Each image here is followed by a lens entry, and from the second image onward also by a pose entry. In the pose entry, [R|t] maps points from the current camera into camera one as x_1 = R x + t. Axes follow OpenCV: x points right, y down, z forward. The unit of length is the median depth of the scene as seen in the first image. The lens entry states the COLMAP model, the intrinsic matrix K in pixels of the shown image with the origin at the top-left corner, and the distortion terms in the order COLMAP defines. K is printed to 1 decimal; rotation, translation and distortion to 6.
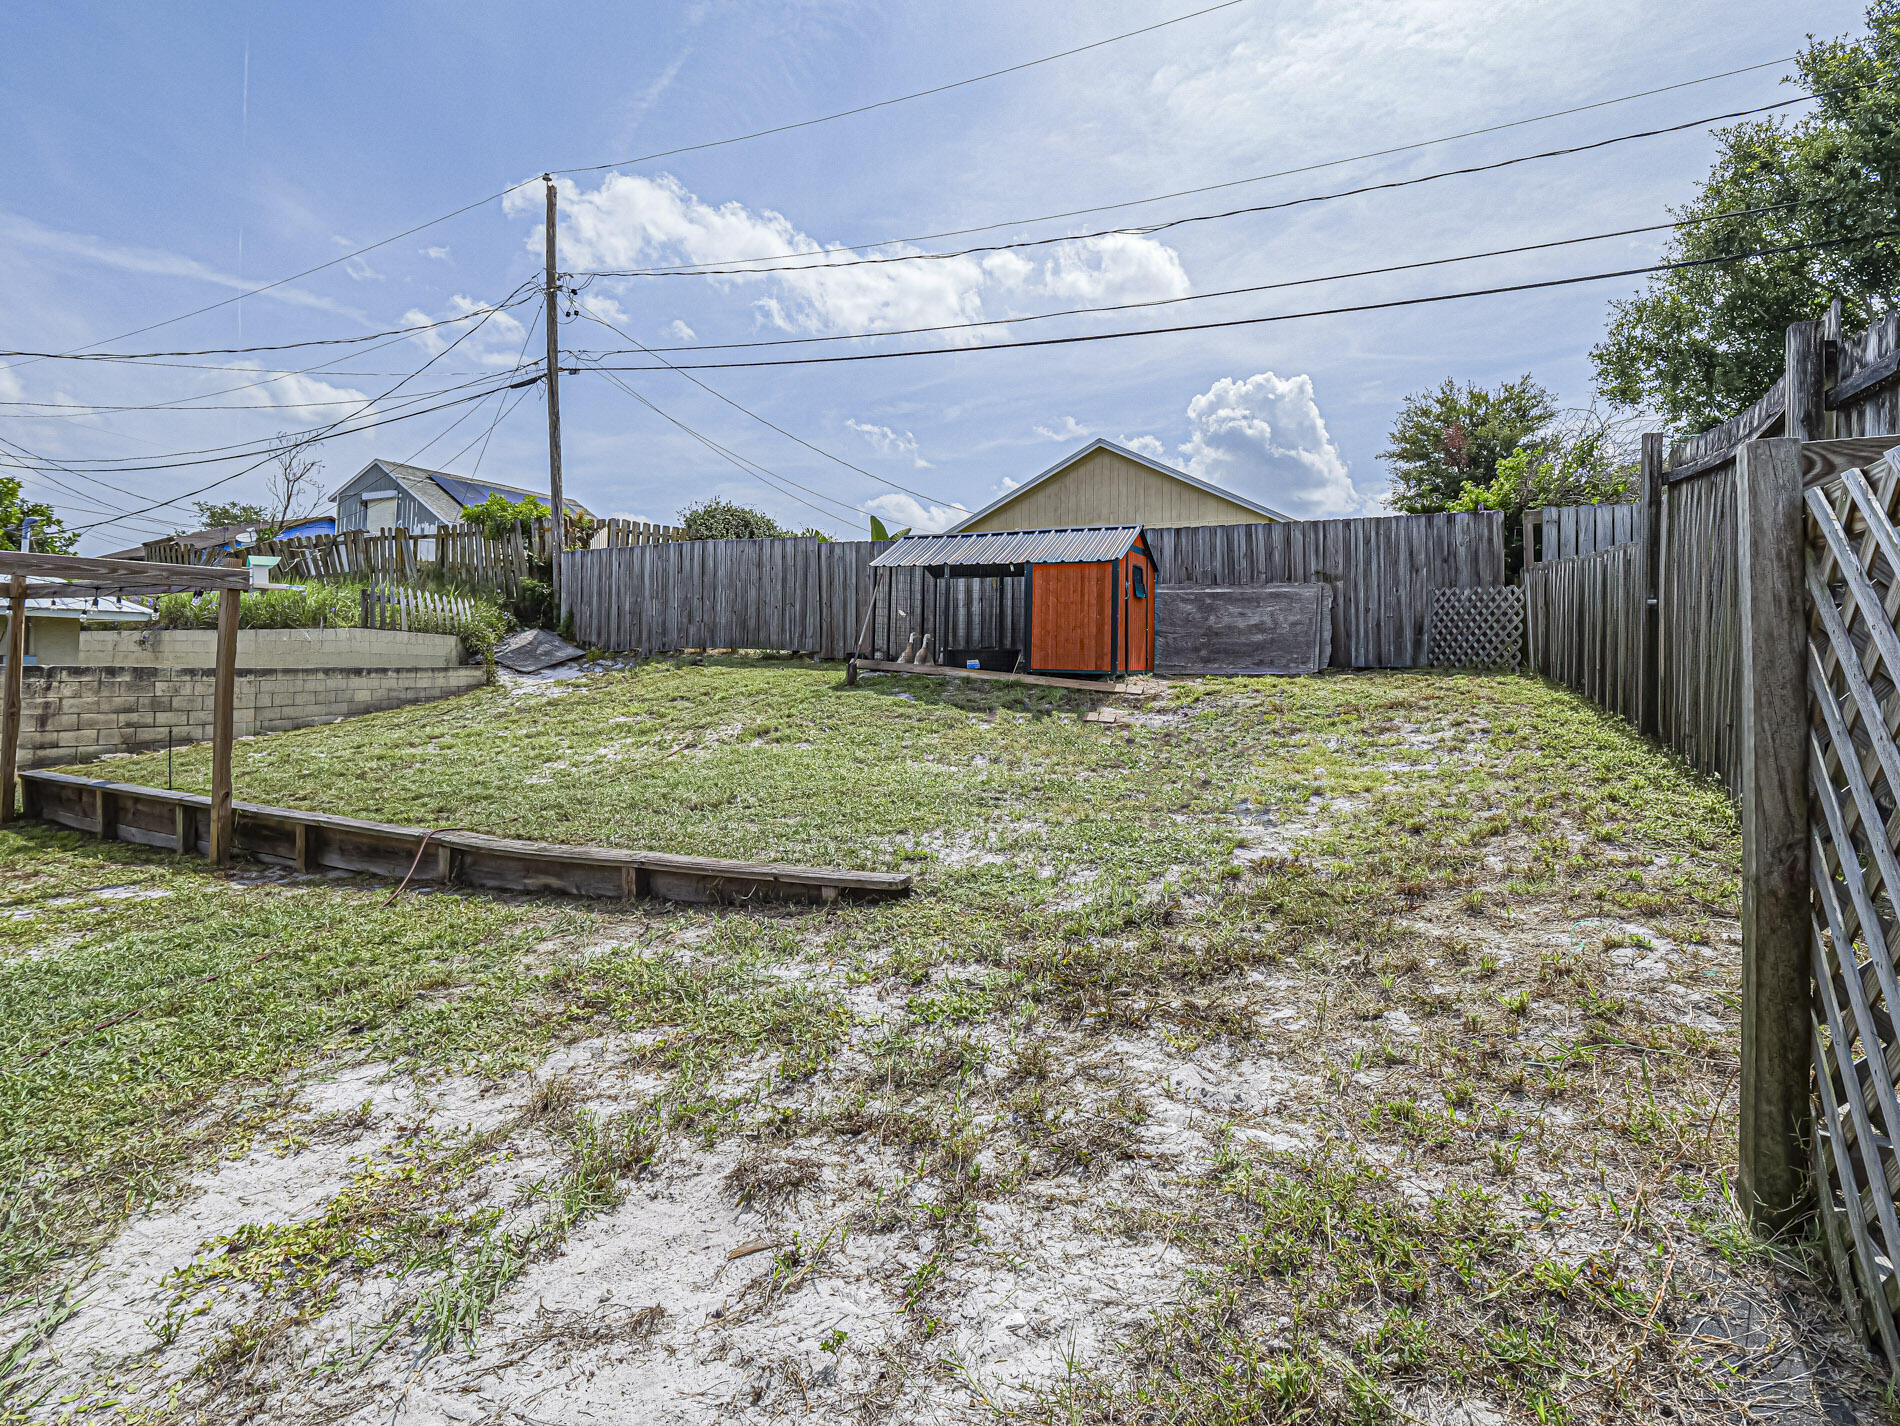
lens RADIAL K [[939.8, 0, 949.6], [0, 939.8, 588.4], [0, 0, 1]] dist [0.032813, -0.017173]
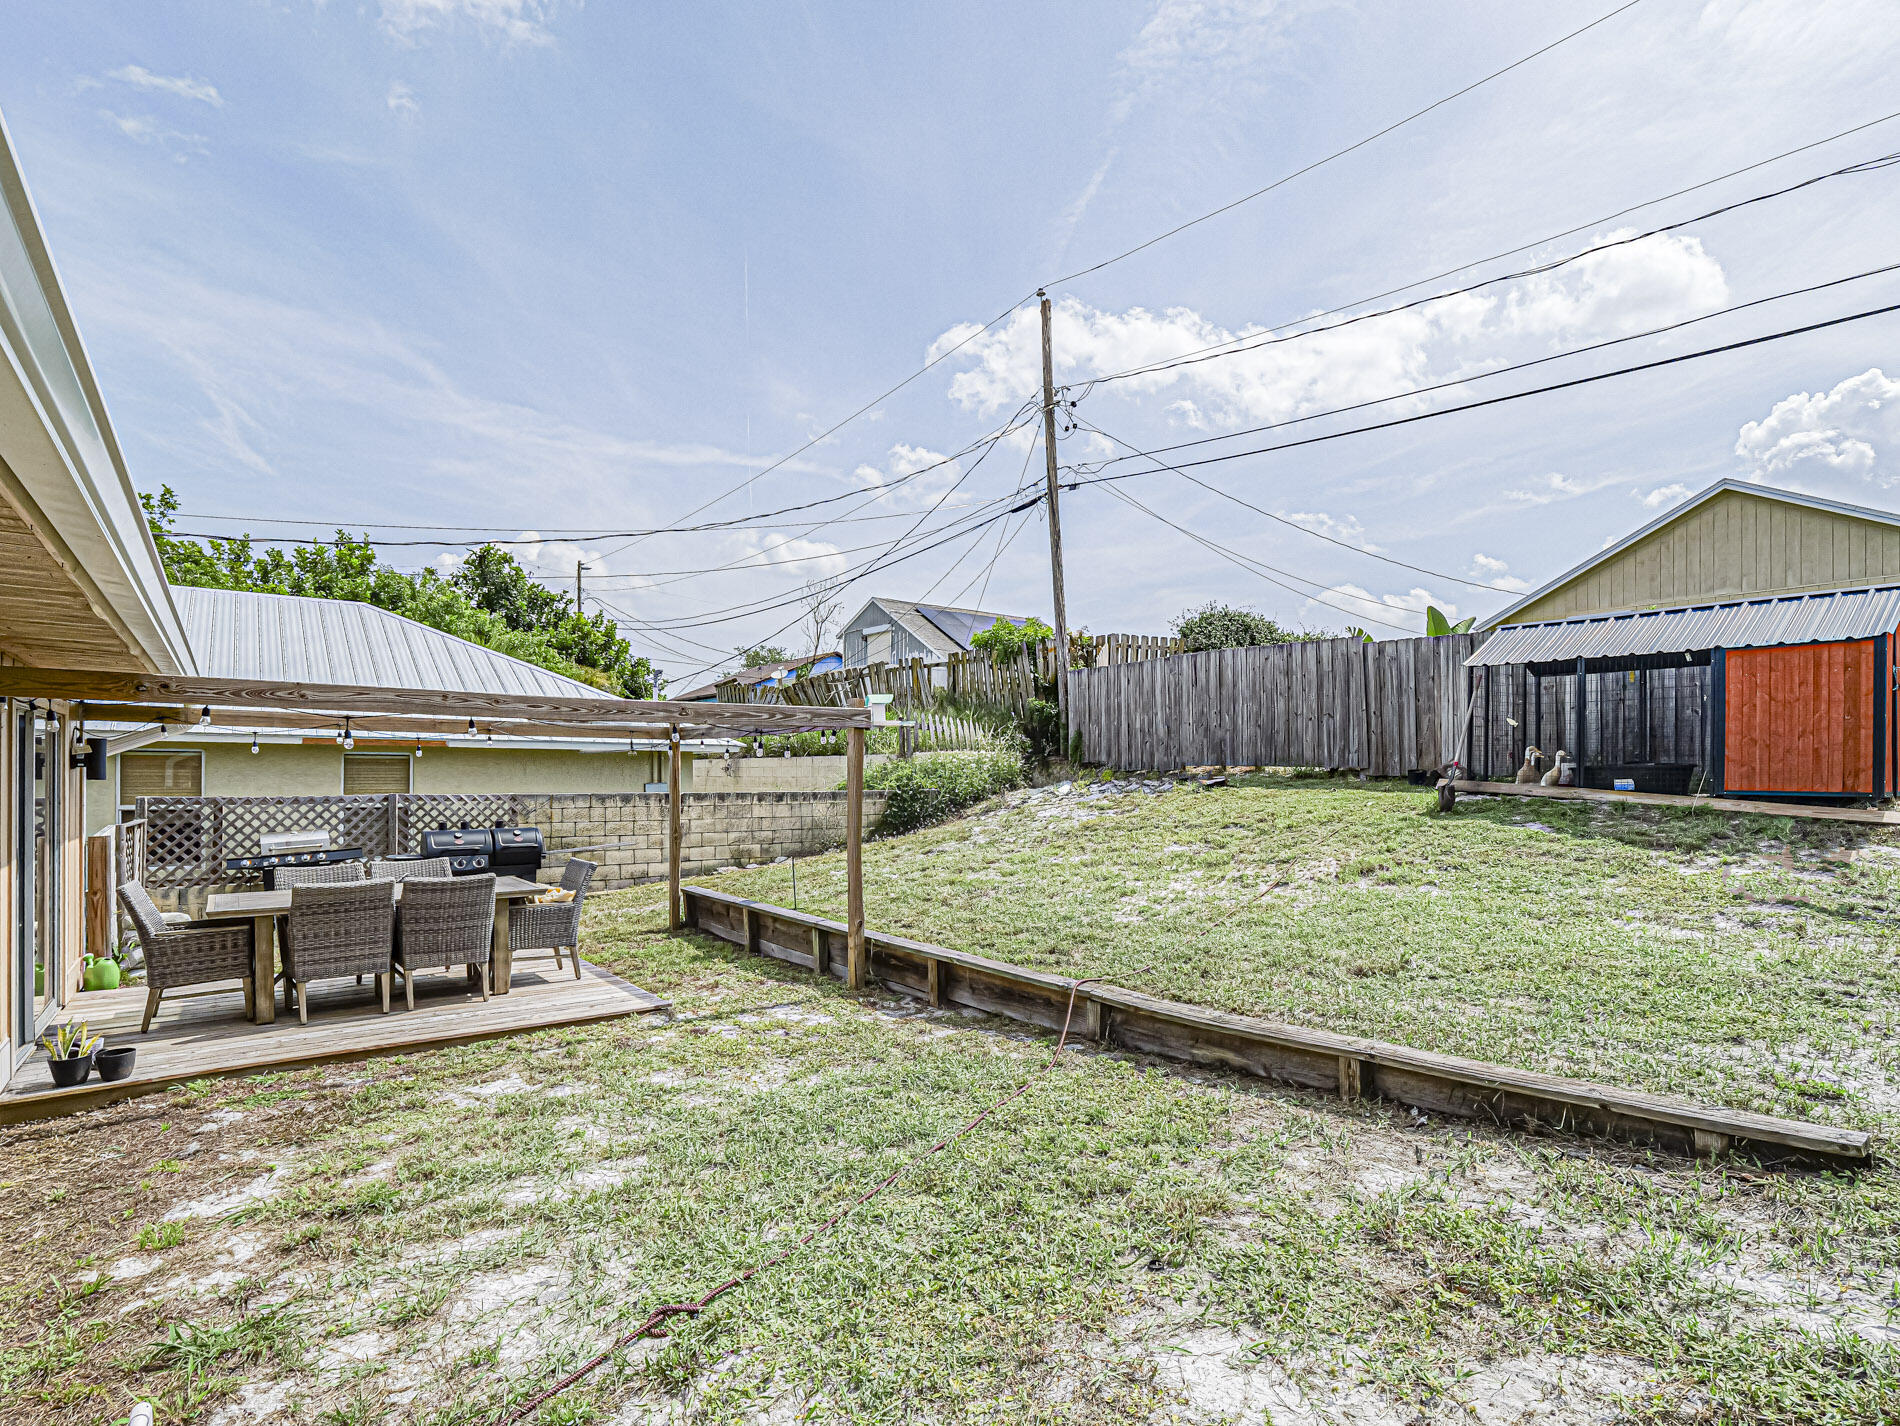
lens RADIAL K [[917.5, 0, 950.0], [0, 917.5, 713.0], [0, 0, 1]] dist [0.000681, -0.000524]
pose [[0.918493, -0.041674, -0.393235, -0.153819], [0.049986, 0.998690, 0.010916, -0.012196], [0.392265, -0.029682, 0.919373, 0.069880]]
